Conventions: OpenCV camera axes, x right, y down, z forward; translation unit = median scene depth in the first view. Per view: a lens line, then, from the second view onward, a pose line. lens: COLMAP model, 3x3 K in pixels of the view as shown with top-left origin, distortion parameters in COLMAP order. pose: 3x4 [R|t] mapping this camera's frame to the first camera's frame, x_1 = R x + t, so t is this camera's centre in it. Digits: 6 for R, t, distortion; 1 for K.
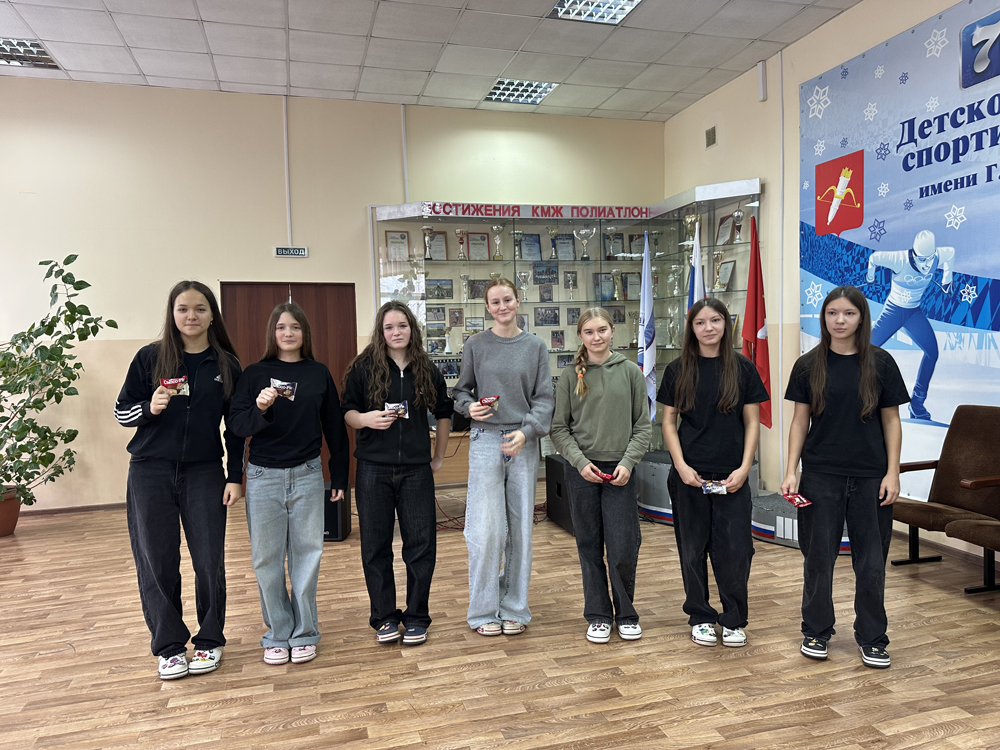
lens RADIAL K [[718.0, 0, 492.0], [0, 718.0, 376.9], [0, 0, 1]] dist [0.056936, -0.037280]
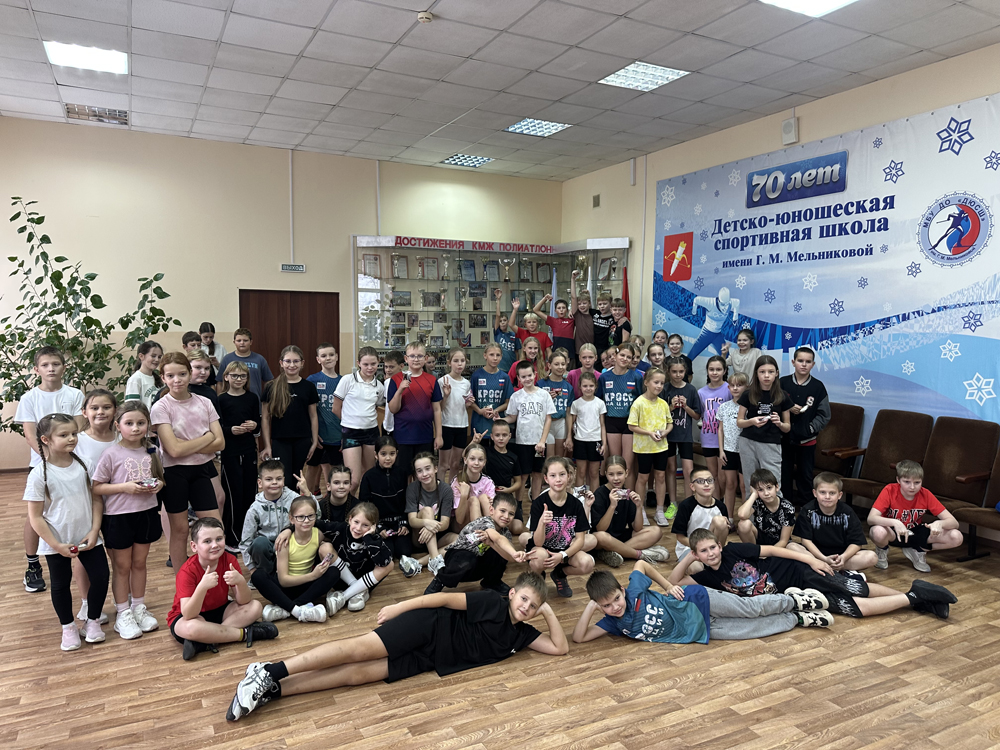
lens RADIAL K [[698.0, 0, 500.0], [0, 698.0, 375.0], [0, 0, 1]] dist [0.097384, -0.001964]
pose [[0.977892, 0.016254, 0.208479, -0.240014], [-0.022565, 0.999355, 0.027930, -0.030374], [-0.207891, -0.032017, 0.977628, -0.470501]]
